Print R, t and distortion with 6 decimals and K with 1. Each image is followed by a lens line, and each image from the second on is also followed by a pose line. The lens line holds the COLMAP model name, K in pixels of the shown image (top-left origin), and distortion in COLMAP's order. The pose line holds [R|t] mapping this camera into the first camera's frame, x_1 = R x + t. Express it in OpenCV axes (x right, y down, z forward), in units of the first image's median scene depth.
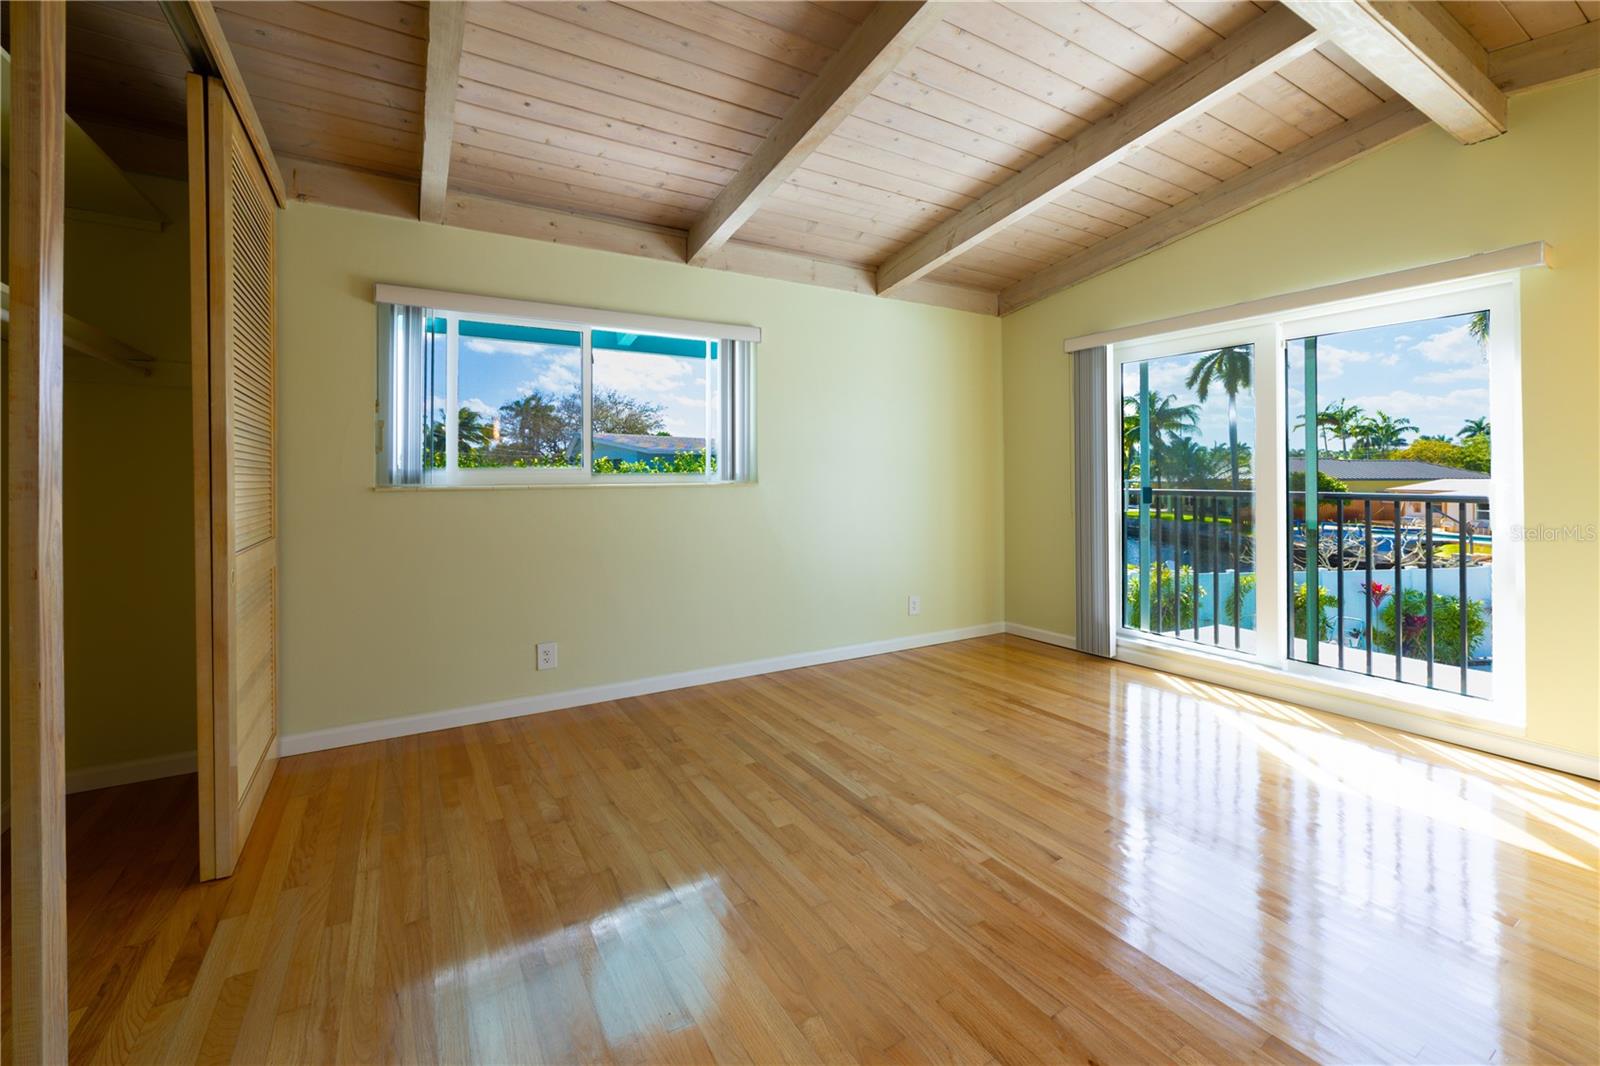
lens RADIAL K [[664.2, 0, 802.0], [0, 664.2, 466.1], [0, 0, 1]] dist [-0.000103, -0.000010]
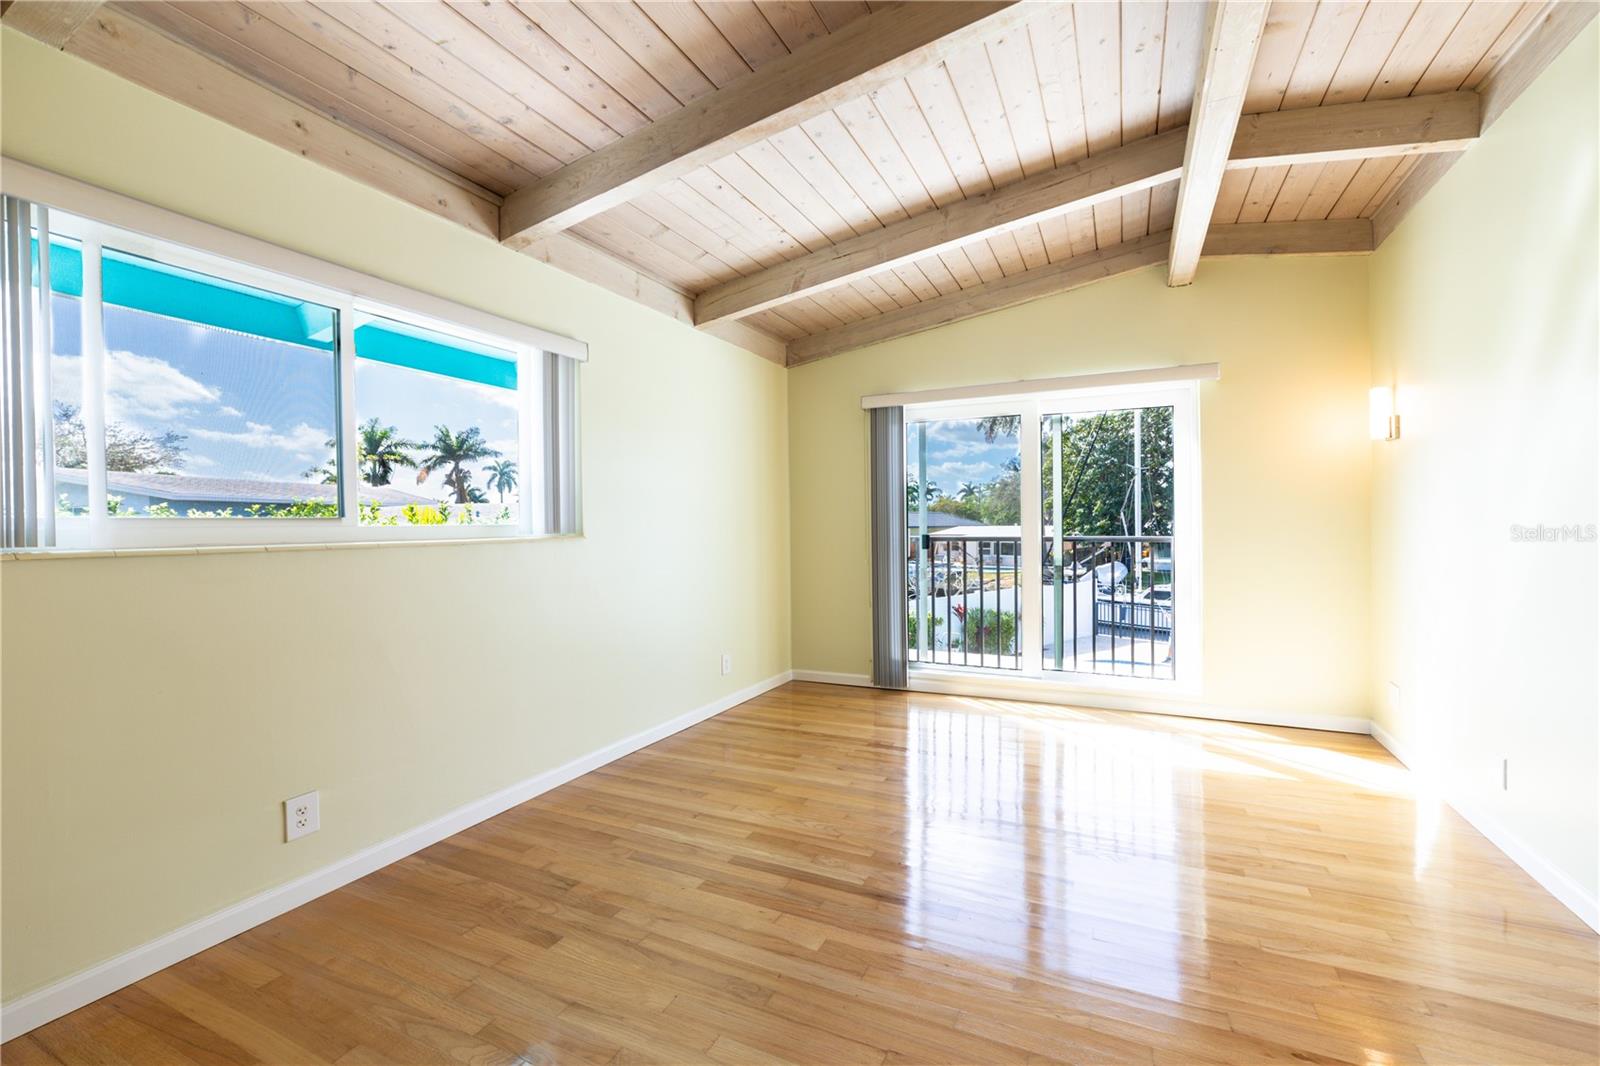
lens RADIAL K [[654.4, 0, 823.0], [0, 654.4, 533.2], [0, 0, 1]] dist [-0.016744, 0.015507]
pose [[0.833408, -0.013898, 0.552484, -0.280771], [-0.001389, 0.999628, 0.027242, -0.001703], [-0.552657, -0.023471, 0.833078, 0.192500]]
